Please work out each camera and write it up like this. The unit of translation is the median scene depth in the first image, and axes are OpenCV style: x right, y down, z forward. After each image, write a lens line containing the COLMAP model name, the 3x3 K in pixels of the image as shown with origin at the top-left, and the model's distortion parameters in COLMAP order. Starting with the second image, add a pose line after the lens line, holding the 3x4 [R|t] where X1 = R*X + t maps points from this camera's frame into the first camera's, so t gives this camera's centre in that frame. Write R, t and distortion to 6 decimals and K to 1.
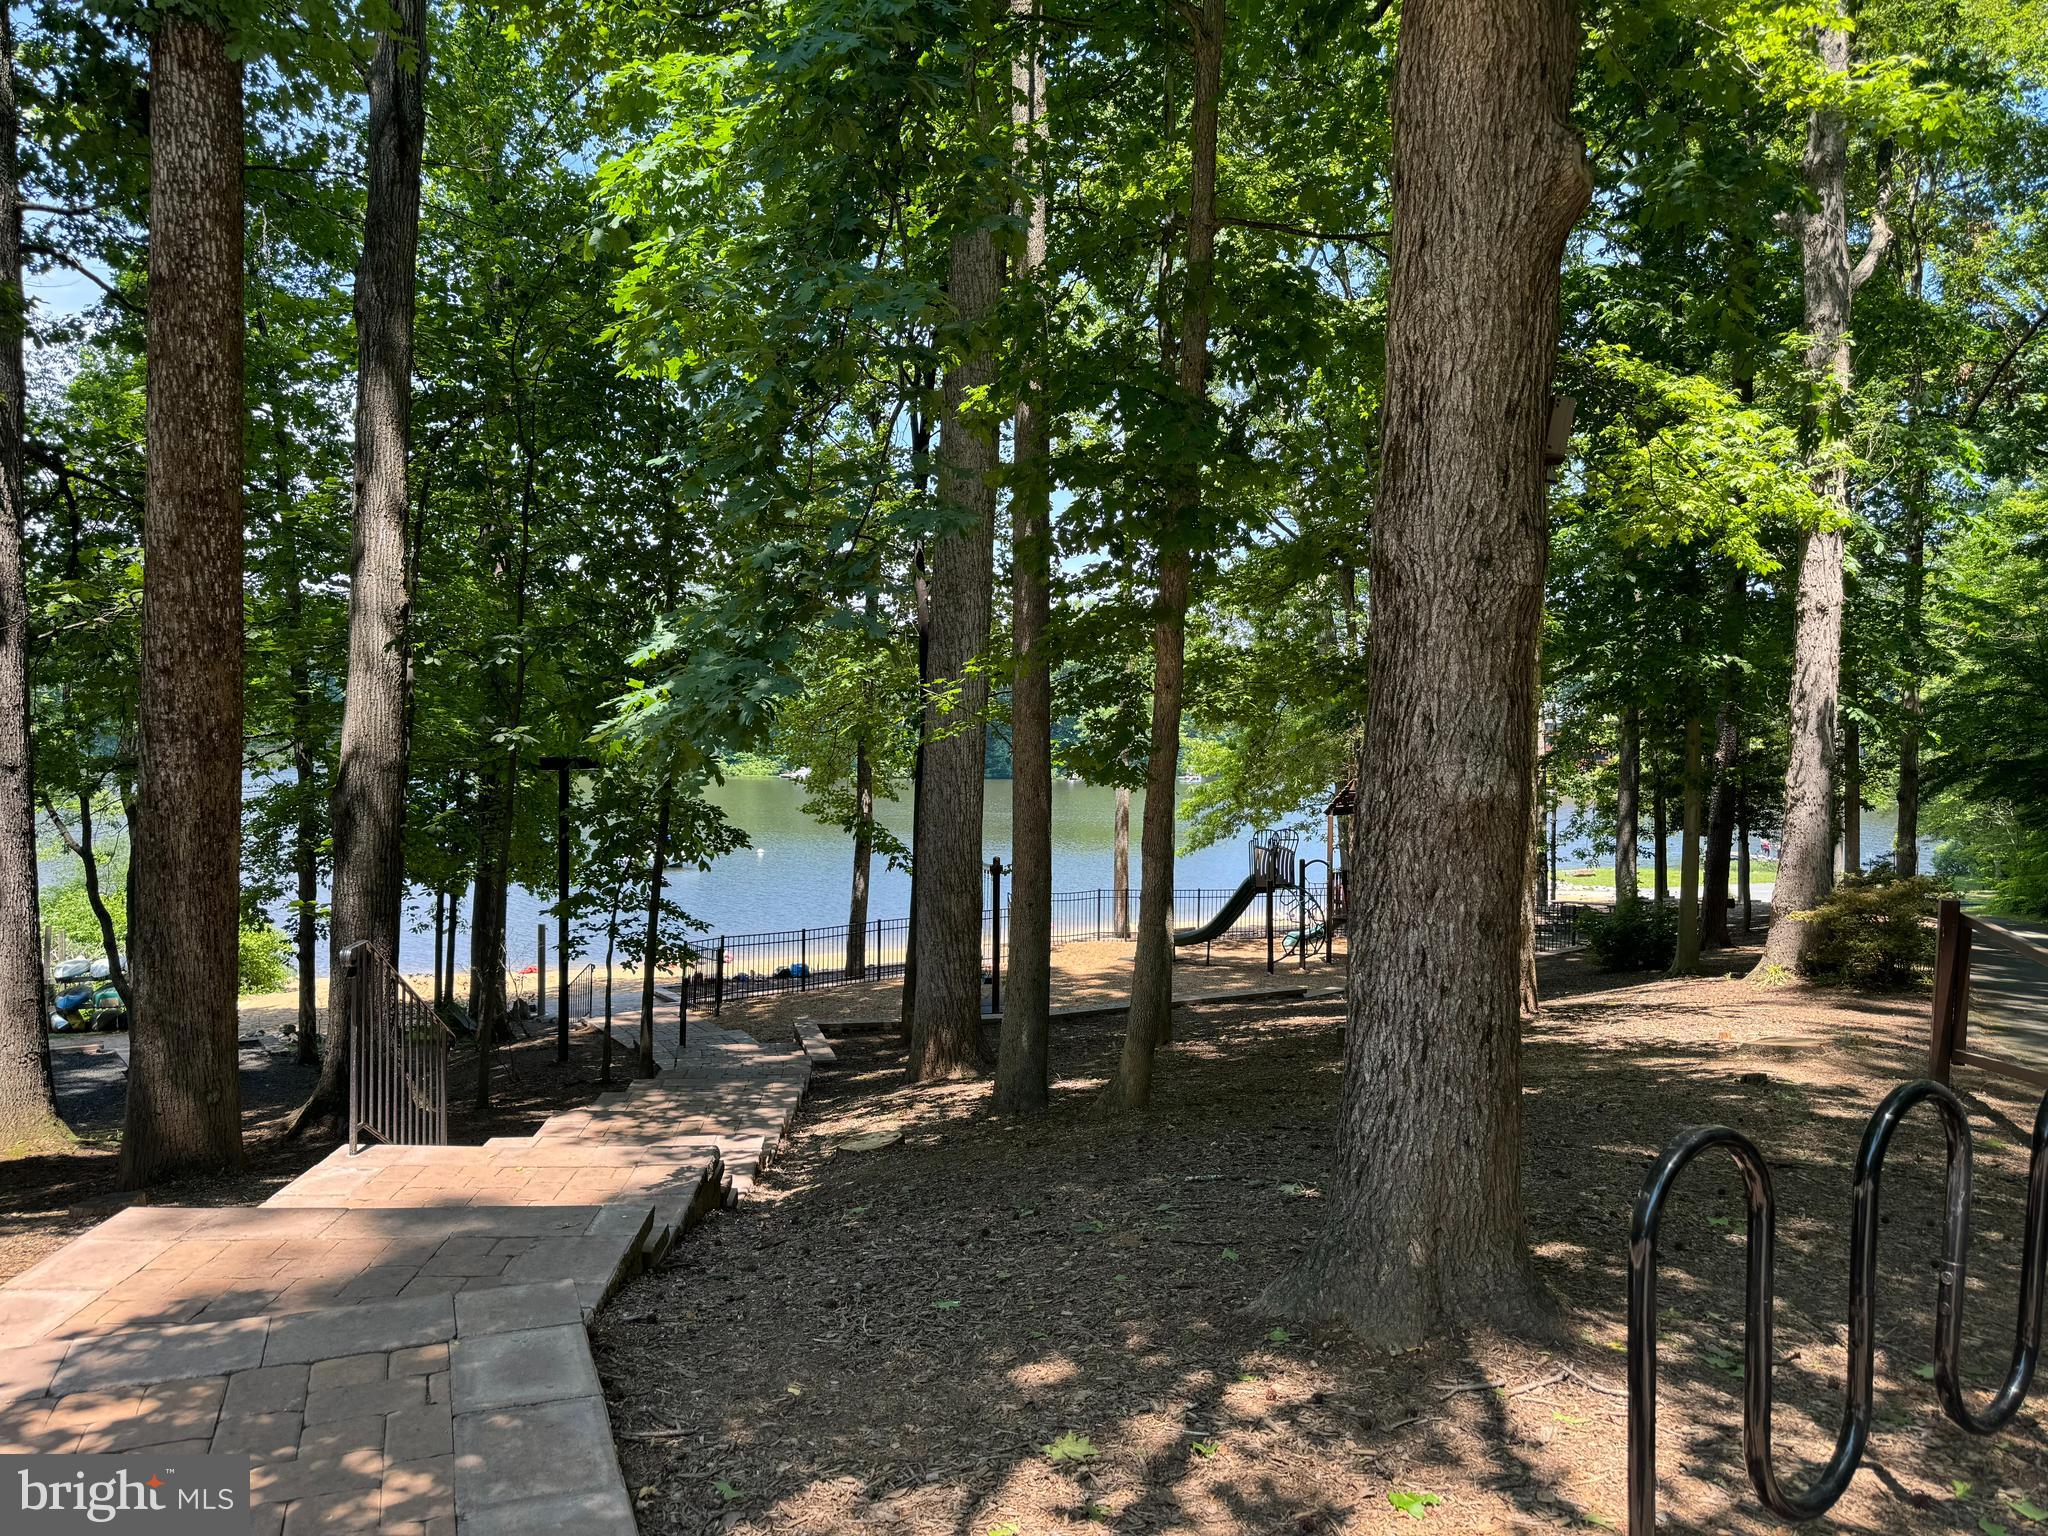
lens RADIAL K [[1420.2, 0, 1024.0], [0, 1420.2, 768.0], [0, 0, 1]] dist [-0.002582, -0.044292]
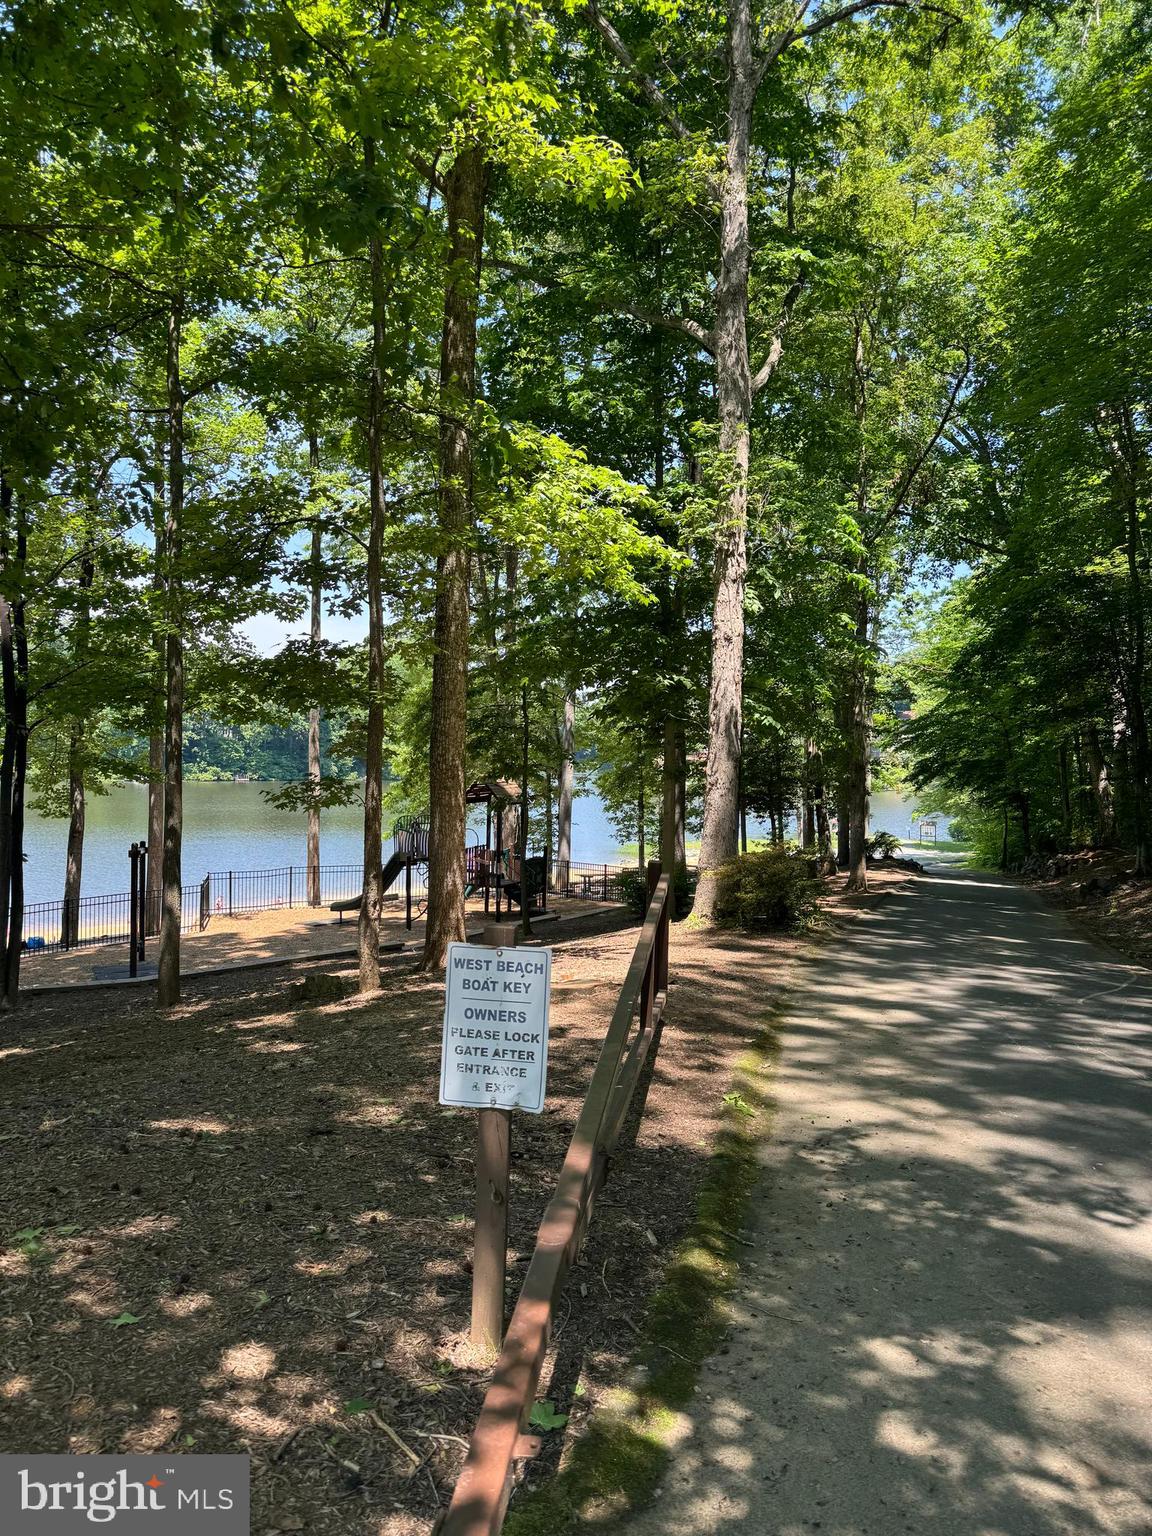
lens RADIAL K [[1081.3, 0, 576.0], [0, 1081.3, 768.0], [0, 0, 1]] dist [0.115200, -0.406339]
pose [[0.969686, -0.006876, 0.244259, 0.182938], [0.007464, 0.999971, -0.001479, 0.007428], [-0.244242, 0.003257, 0.969709, 0.062756]]
